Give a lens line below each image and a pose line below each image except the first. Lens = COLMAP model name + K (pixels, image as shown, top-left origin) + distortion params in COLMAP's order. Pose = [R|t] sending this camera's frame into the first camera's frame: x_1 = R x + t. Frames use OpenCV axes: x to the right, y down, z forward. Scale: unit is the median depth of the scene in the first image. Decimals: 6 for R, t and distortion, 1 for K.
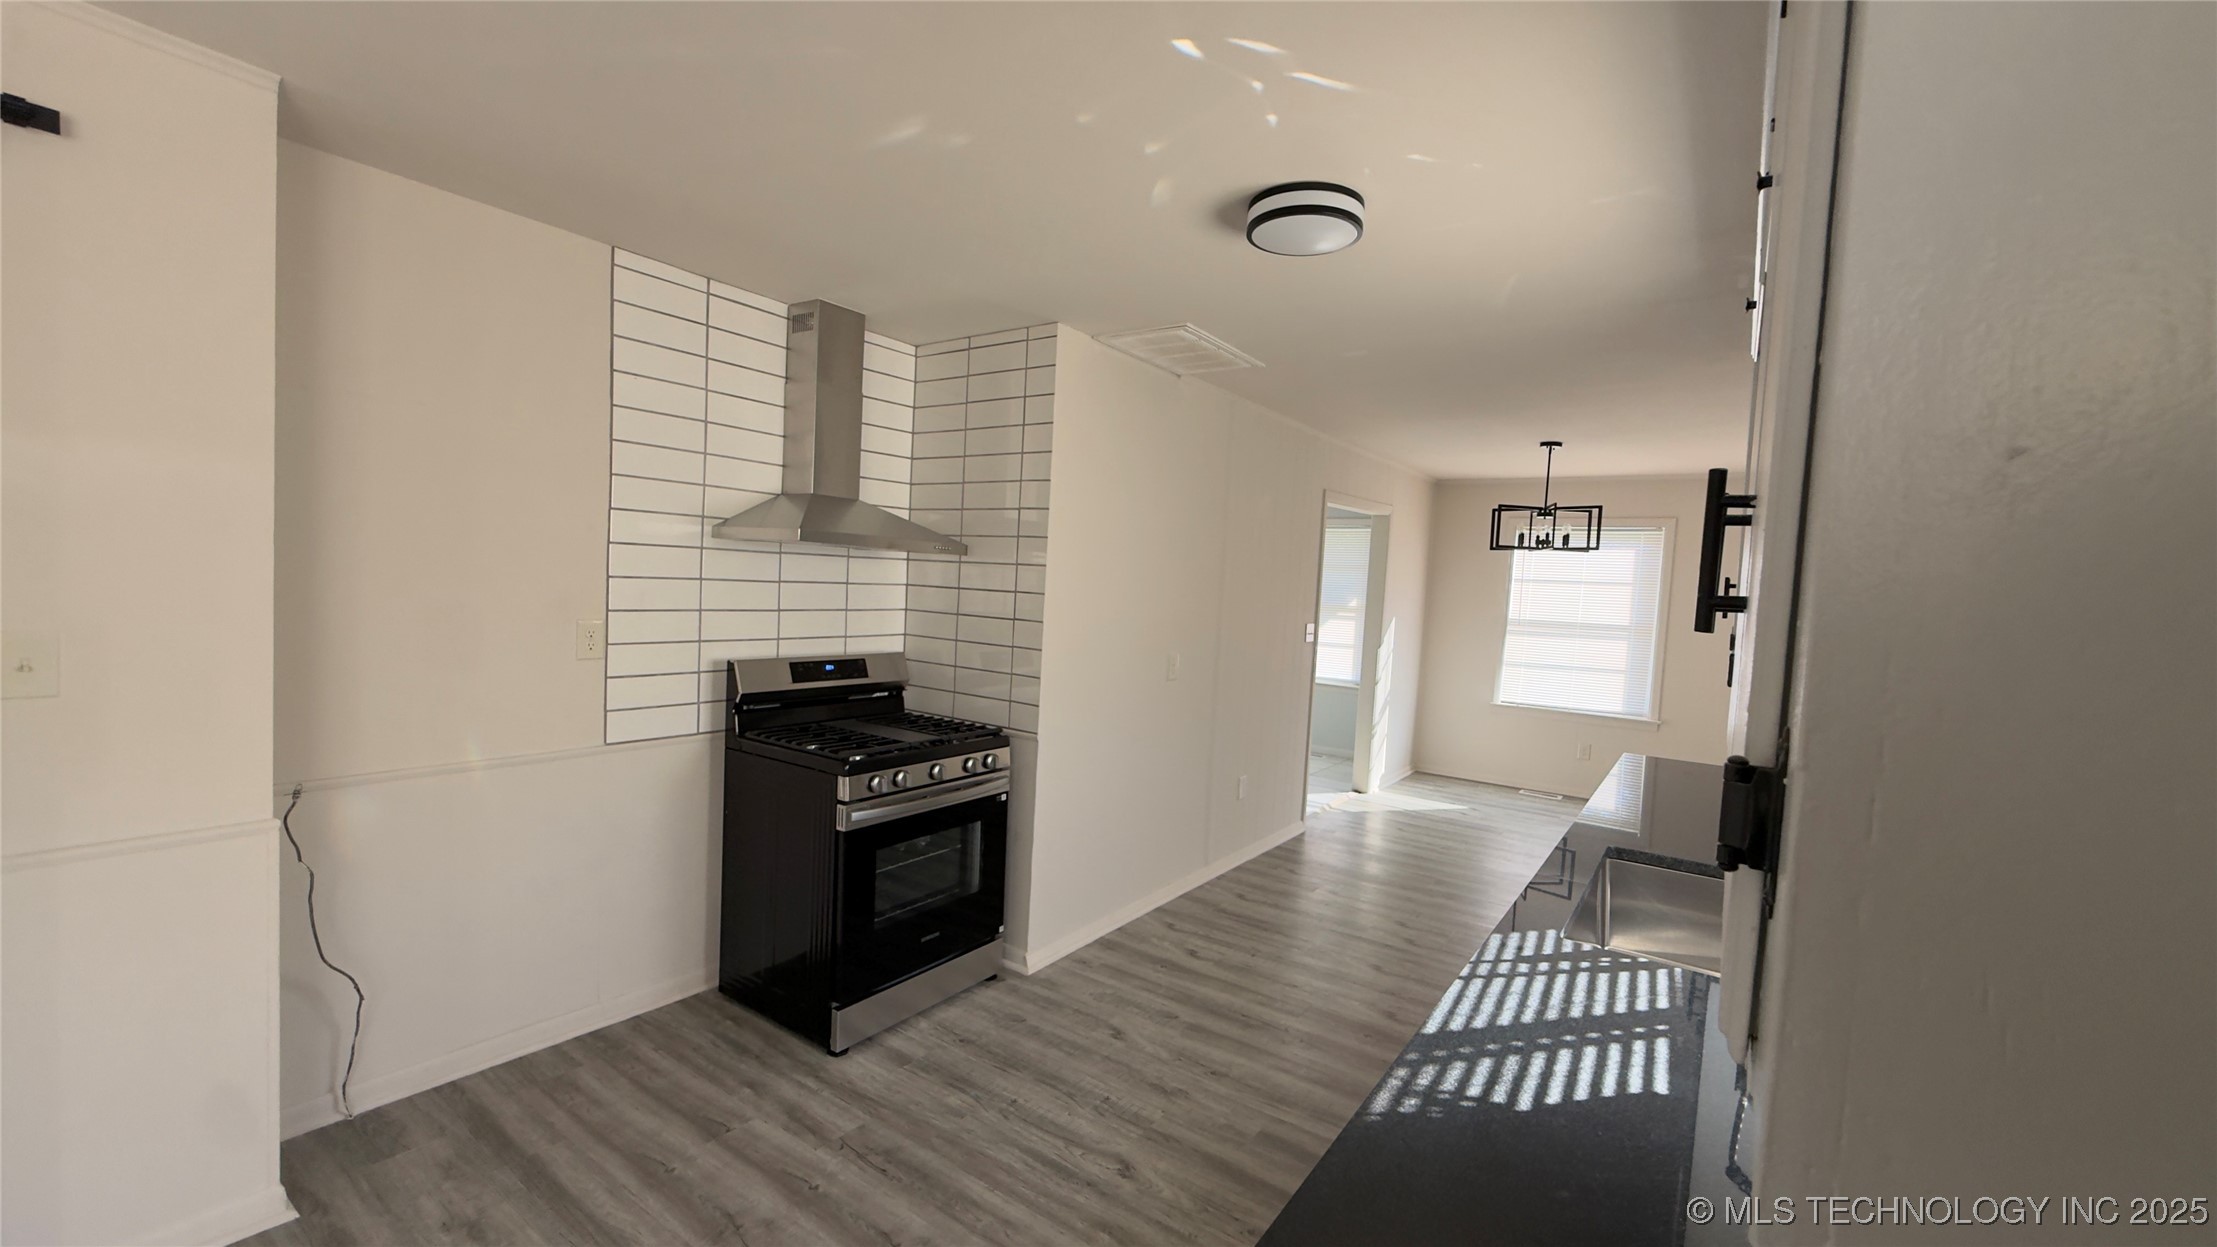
lens RADIAL K [[880.0, 0, 1105.4], [0, 880.0, 624.3], [0, 0, 1]] dist [0.000084, 0.000235]
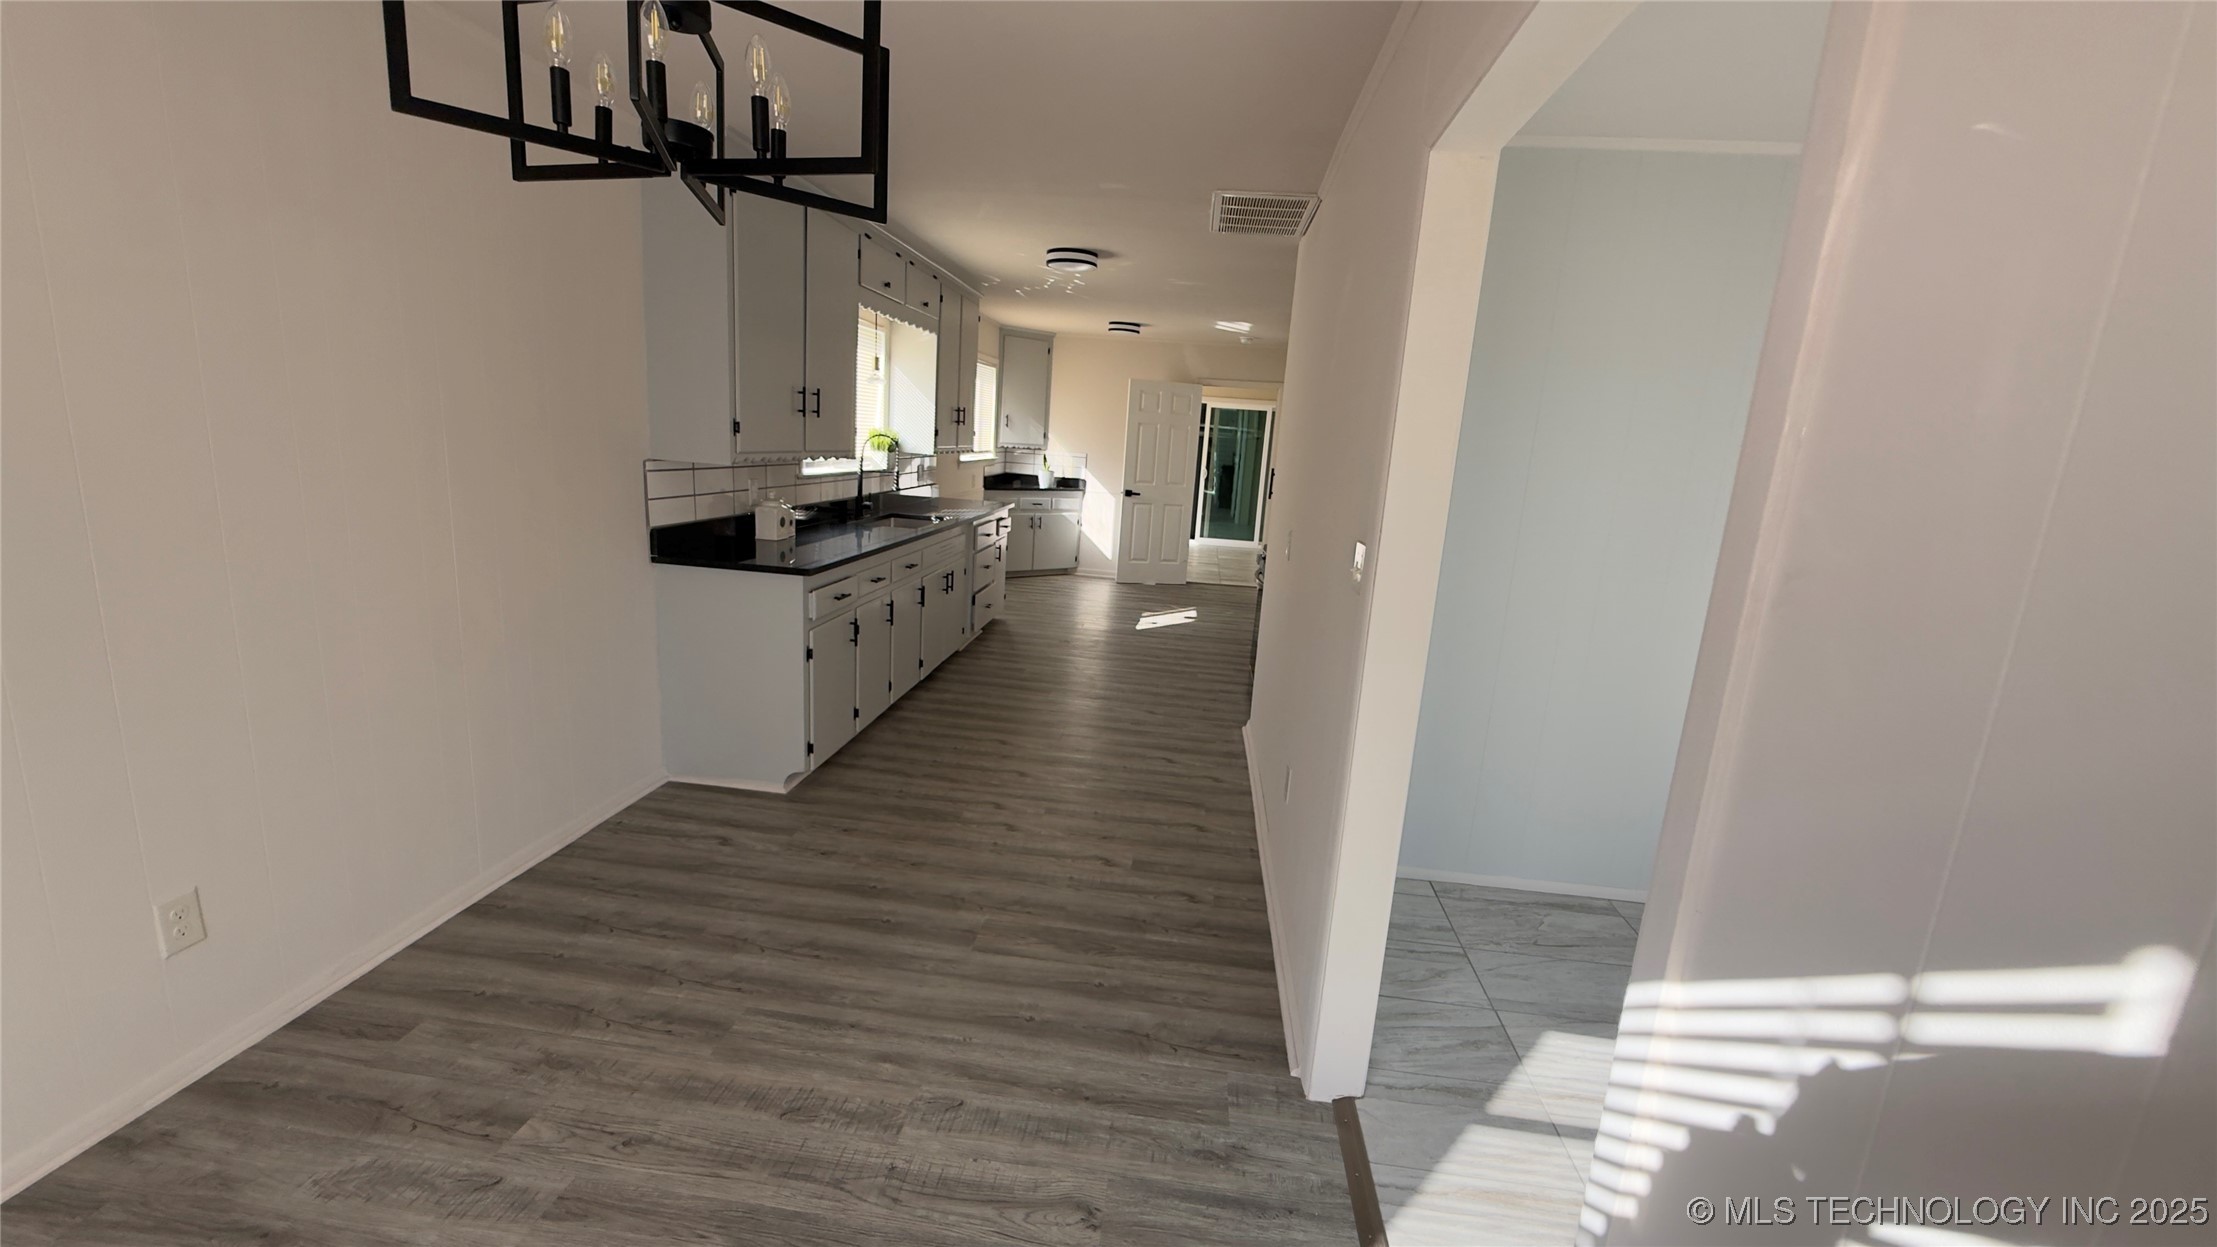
lens RADIAL K [[880.0, 0, 1105.4], [0, 880.0, 624.3], [0, 0, 1]] dist [0.000084, 0.000235]
pose [[-0.865682, -0.000819, -0.500594, 0.668515], [-0.132895, 0.964493, 0.228238, -0.048857], [0.482632, 0.264108, -0.835053, 1.665490]]
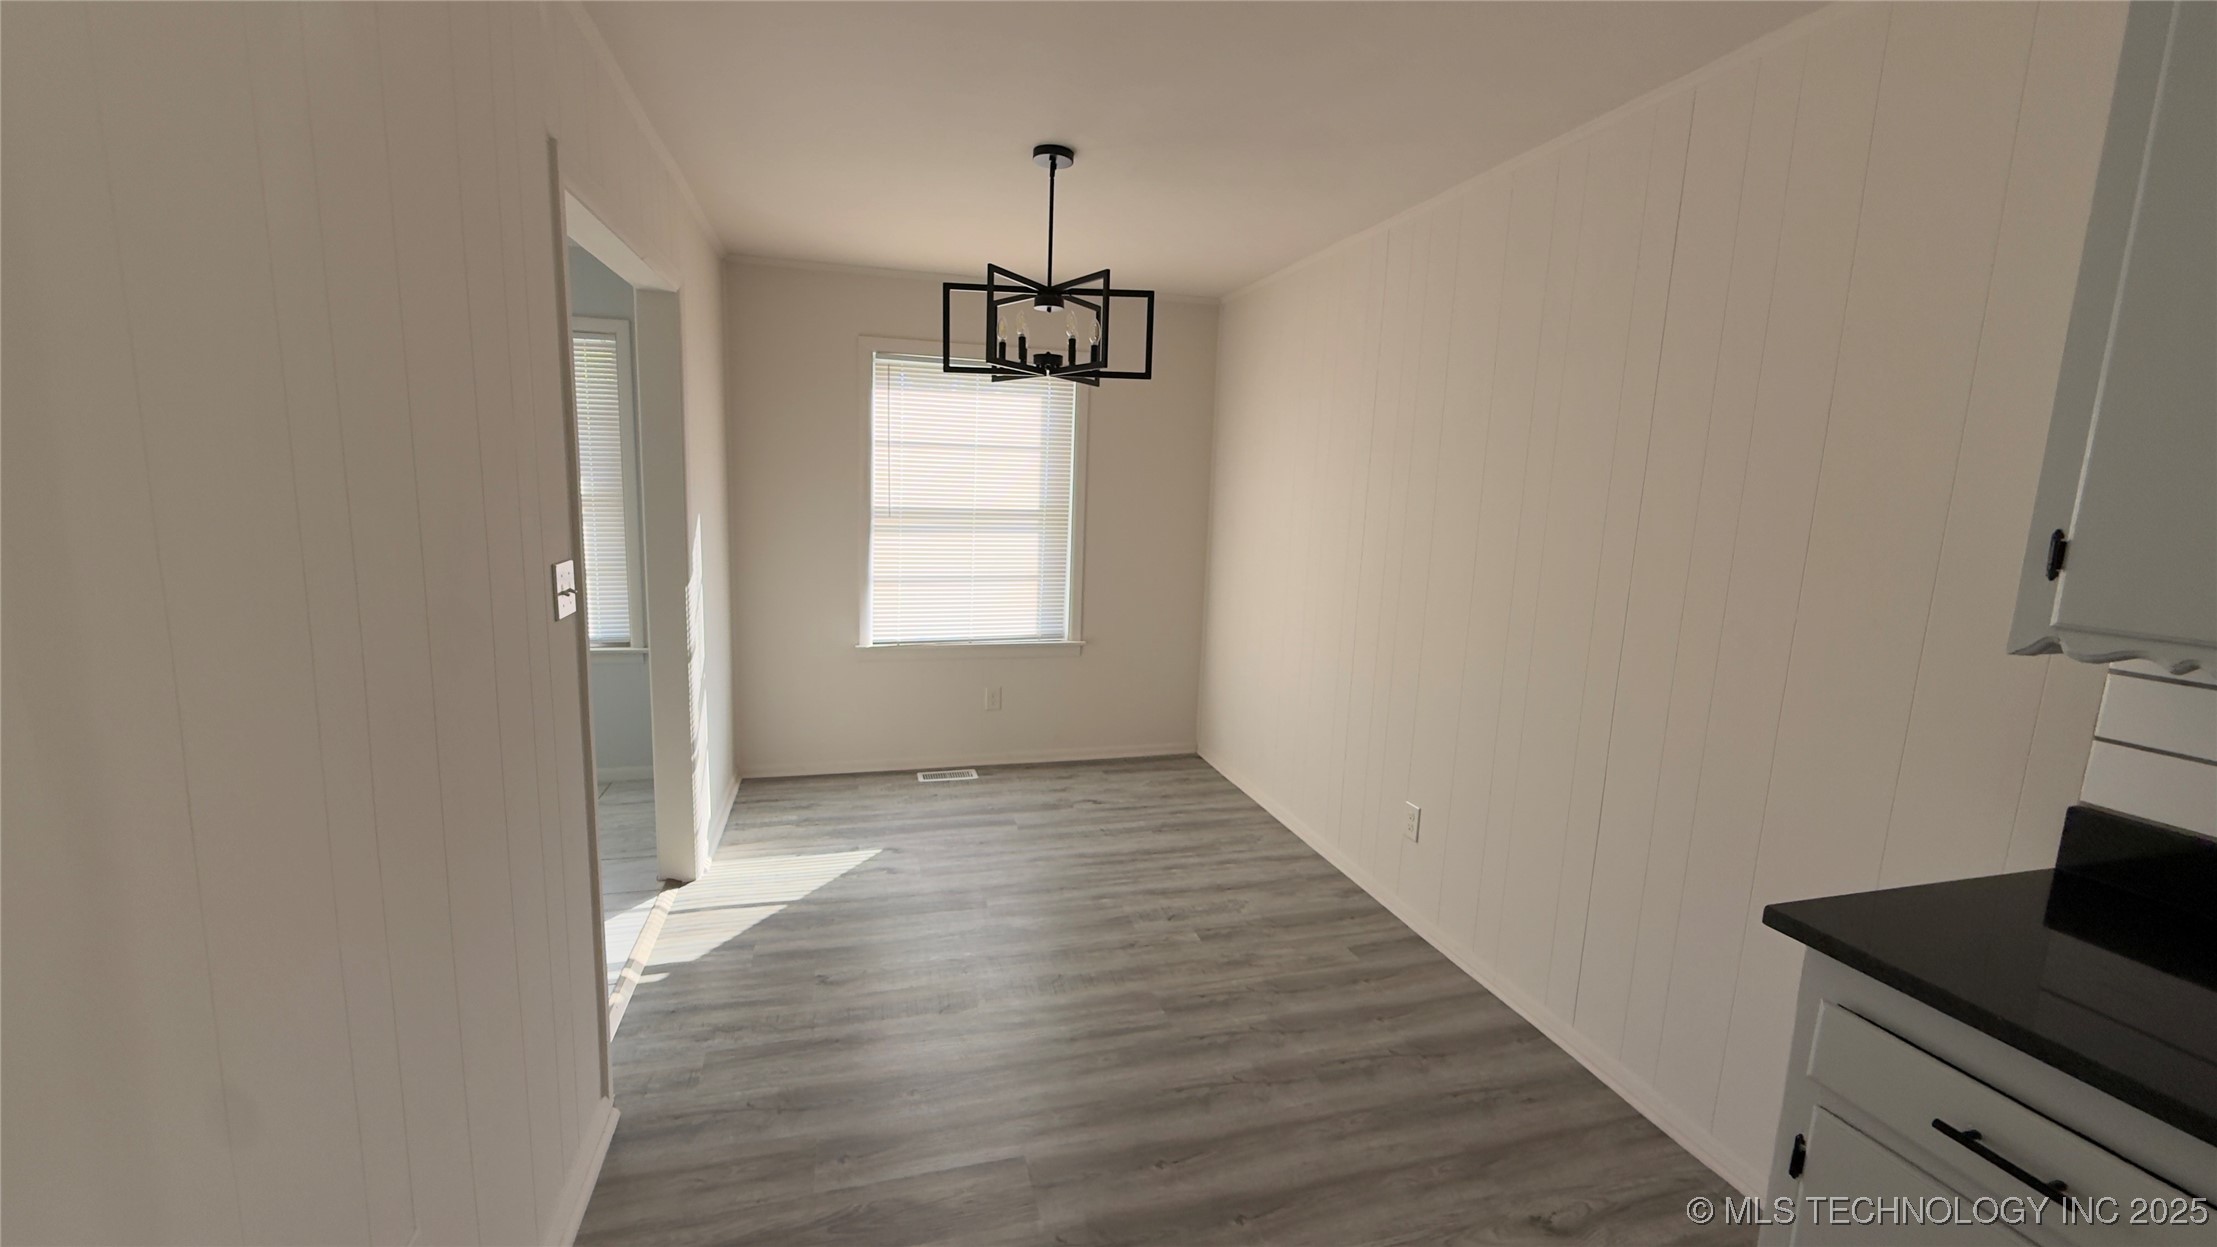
lens RADIAL K [[880.0, 0, 1105.4], [0, 880.0, 624.3], [0, 0, 1]] dist [0.000084, 0.000235]
pose [[0.626298, -0.148972, 0.765218, 0.137167], [0.039537, 0.986379, 0.159668, -0.029617], [-0.778581, -0.069745, 0.623657, 0.836961]]
